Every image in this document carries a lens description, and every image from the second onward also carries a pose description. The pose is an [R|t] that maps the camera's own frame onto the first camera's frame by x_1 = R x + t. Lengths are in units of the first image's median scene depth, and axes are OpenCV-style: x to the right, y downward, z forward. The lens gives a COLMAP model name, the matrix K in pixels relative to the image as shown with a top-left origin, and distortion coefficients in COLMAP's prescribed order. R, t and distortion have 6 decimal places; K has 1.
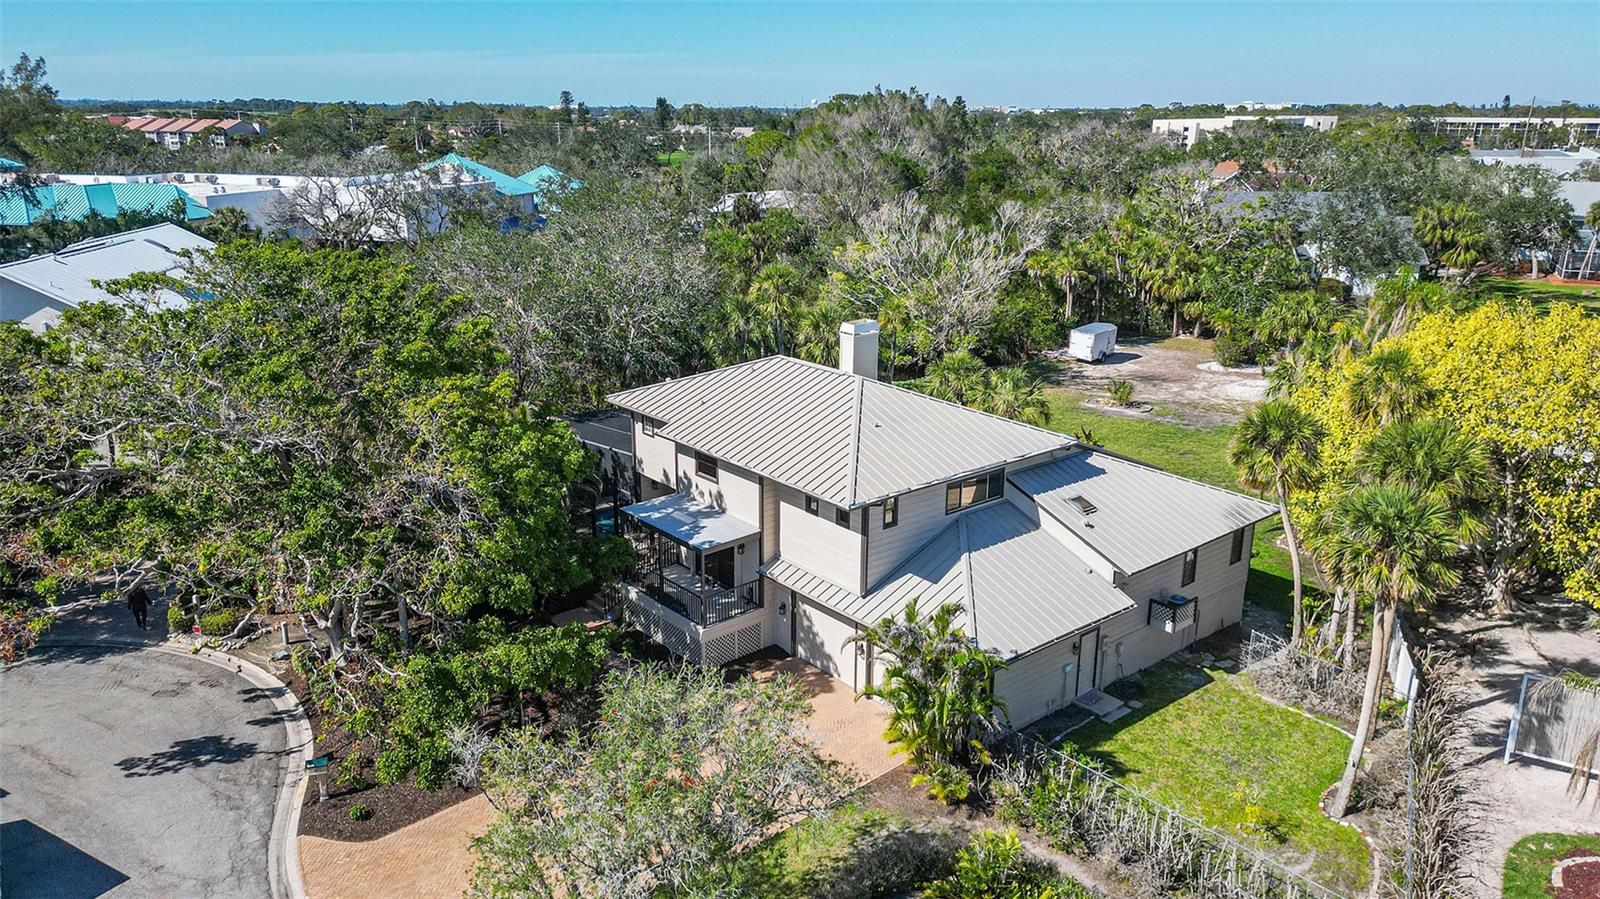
lens RADIAL K [[1117.2, 0, 792.3], [0, 1117.2, 451.3], [0, 0, 1]] dist [0.082008, -0.086235]
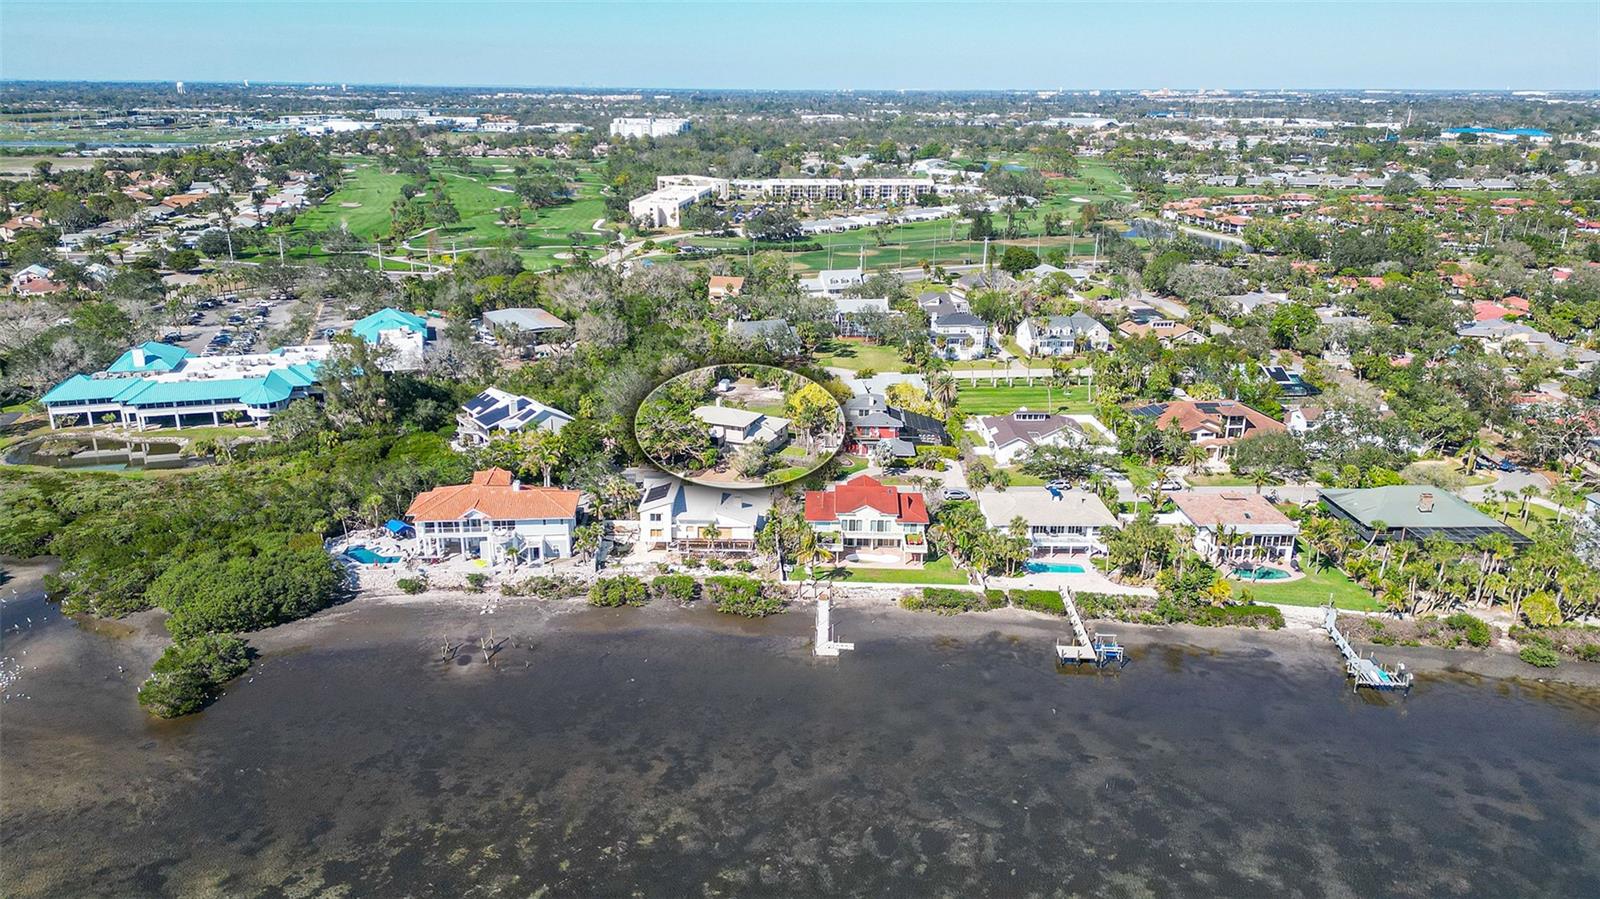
lens RADIAL K [[1117.2, 0, 792.3], [0, 1117.2, 451.3], [0, 0, 1]] dist [0.082008, -0.086235]
pose [[0.871070, -0.154250, 0.466309, -2.688544], [0.143102, 0.987919, 0.059478, -0.157292], [-0.469850, 0.014920, 0.882620, -4.843547]]
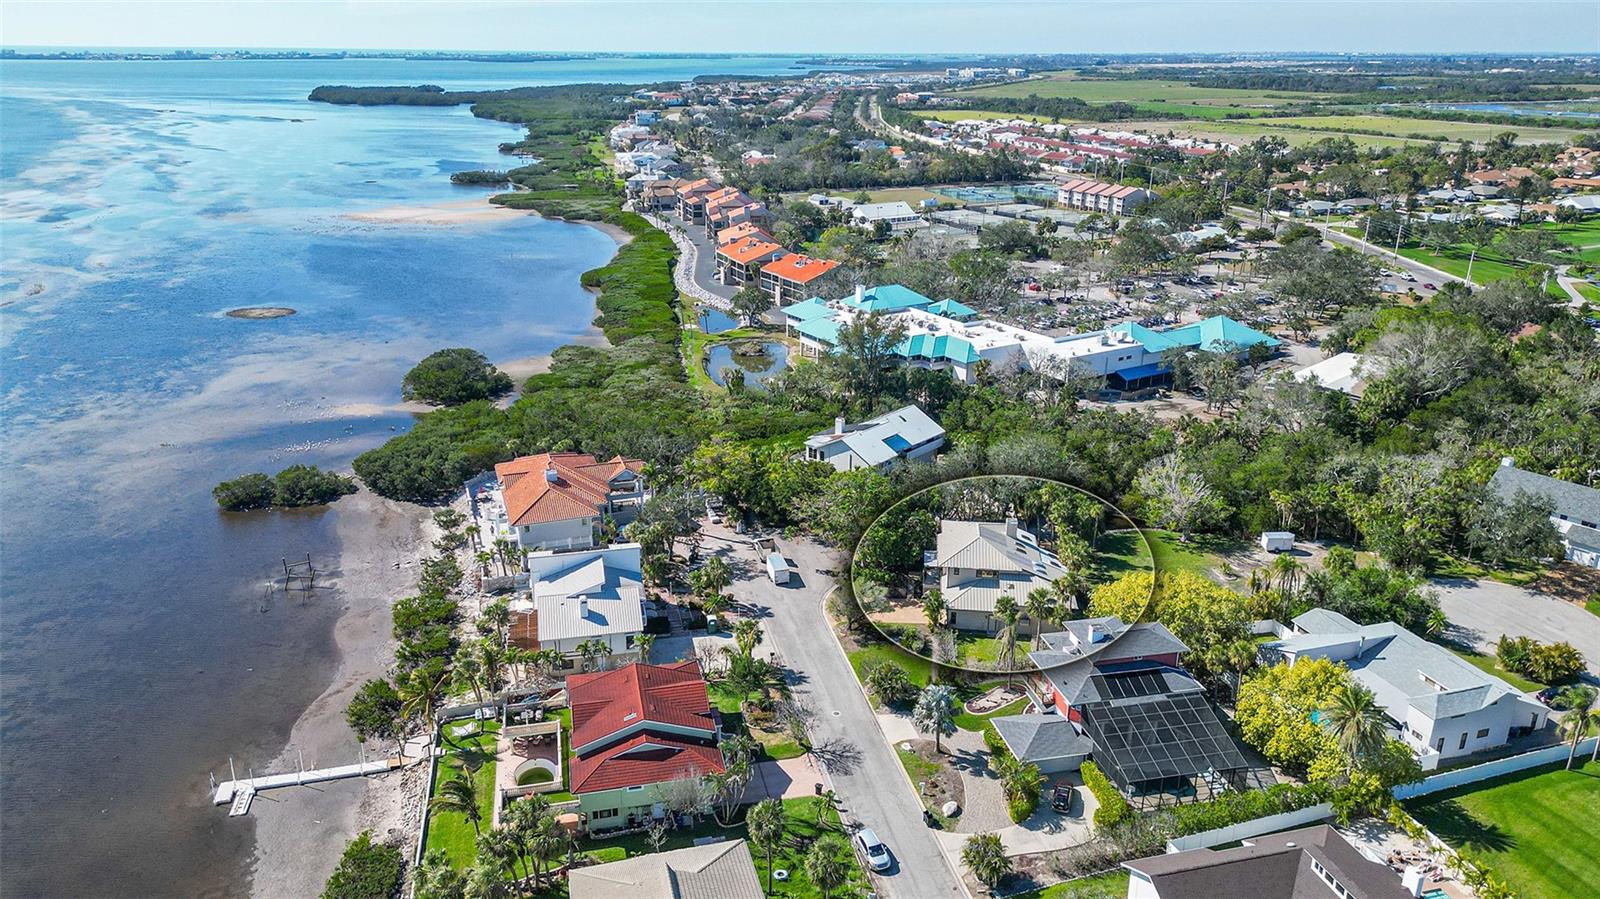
lens RADIAL K [[1117.2, 0, 792.3], [0, 1117.2, 451.3], [0, 0, 1]] dist [0.082008, -0.086235]
pose [[0.686401, 0.237232, -0.687441, 2.310141], [-0.208738, 0.969789, 0.126247, -0.736766], [0.696622, 0.056839, 0.715183, -2.263862]]
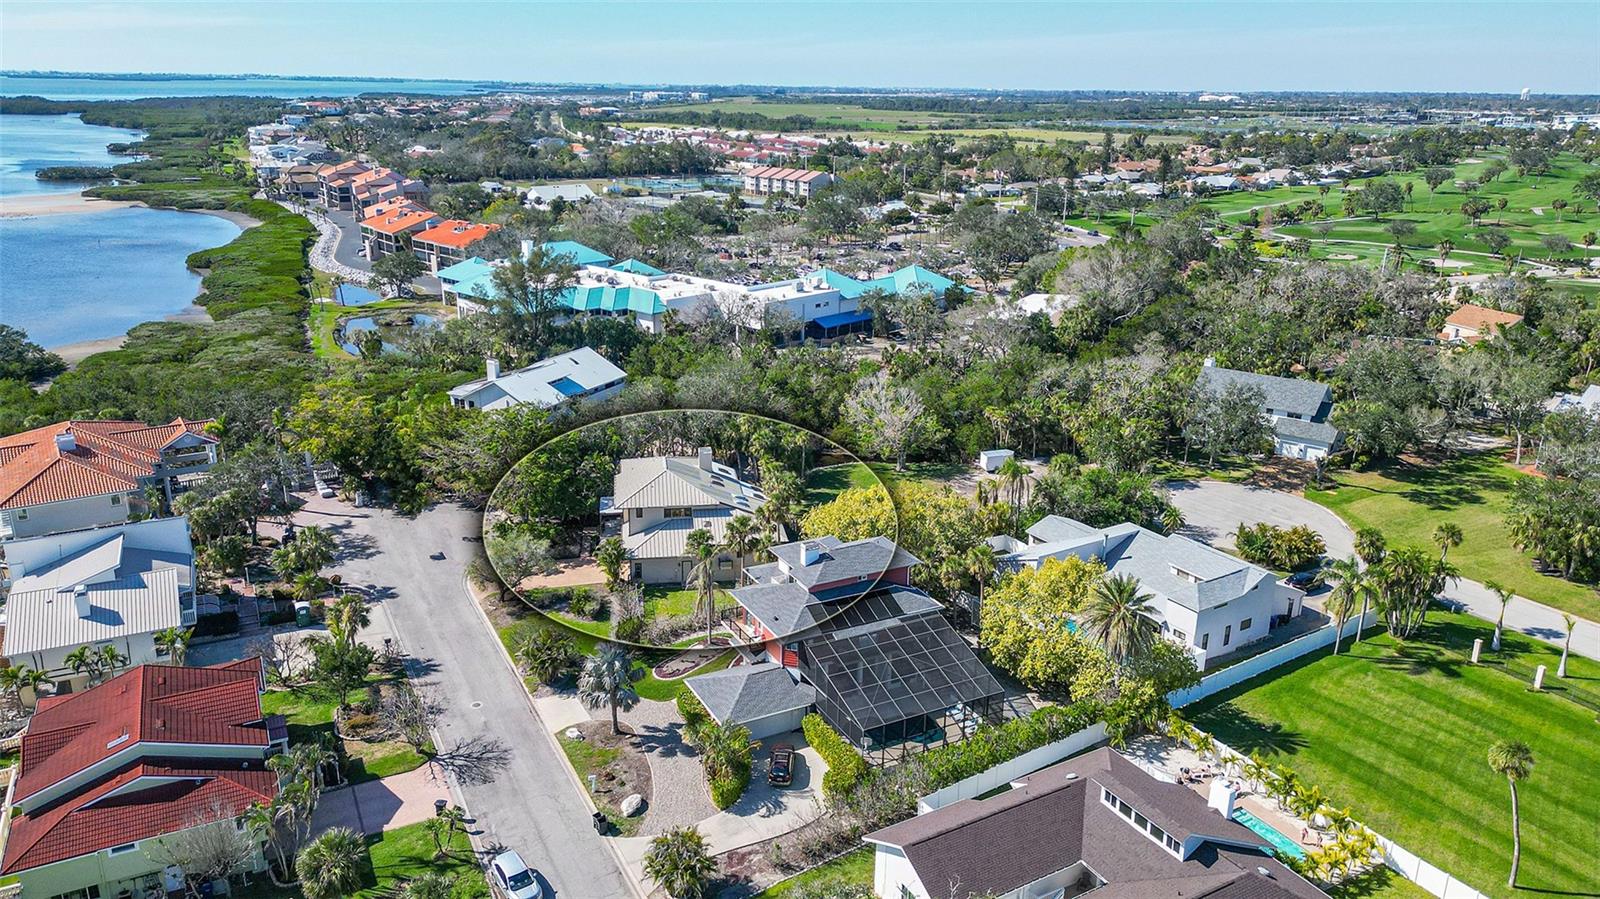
lens RADIAL K [[1117.2, 0, 792.3], [0, 1117.2, 451.3], [0, 0, 1]] dist [0.082008, -0.086235]
pose [[0.851863, 0.162919, -0.497782, 1.985389], [-0.156318, 0.986160, 0.055252, -0.356872], [0.499895, 0.030745, 0.865540, -1.503259]]
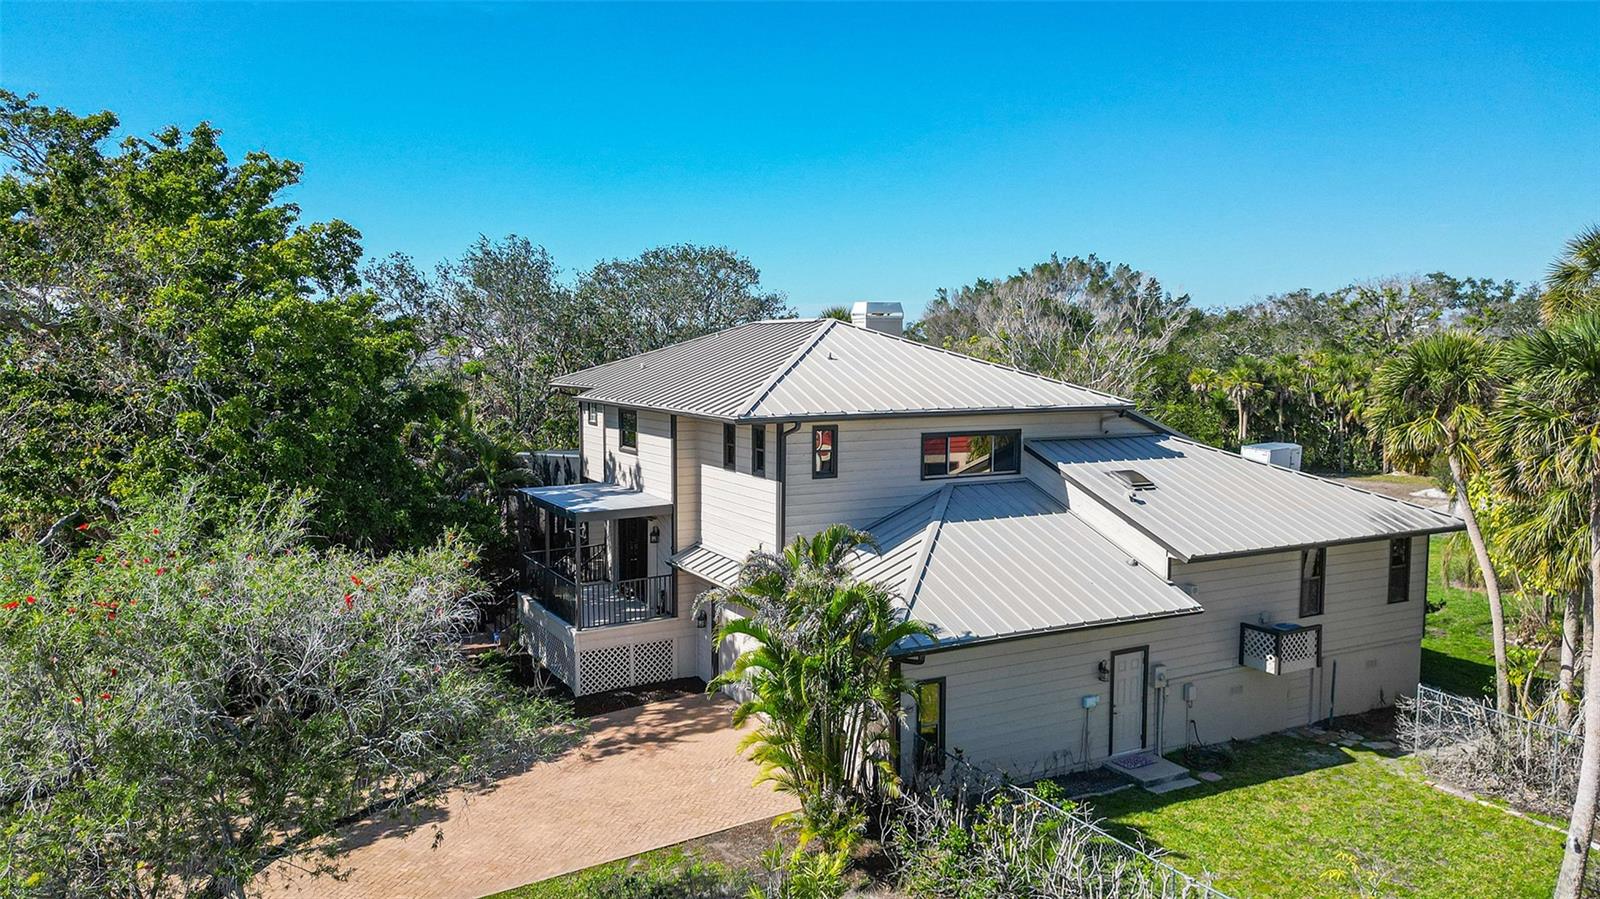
lens RADIAL K [[1117.2, 0, 792.3], [0, 1117.2, 451.3], [0, 0, 1]] dist [0.082008, -0.086235]
pose [[0.981036, 0.014688, -0.193270, 0.186789], [-0.053851, 0.978523, -0.198978, 0.176557], [0.186196, 0.205612, 0.960757, 0.304270]]
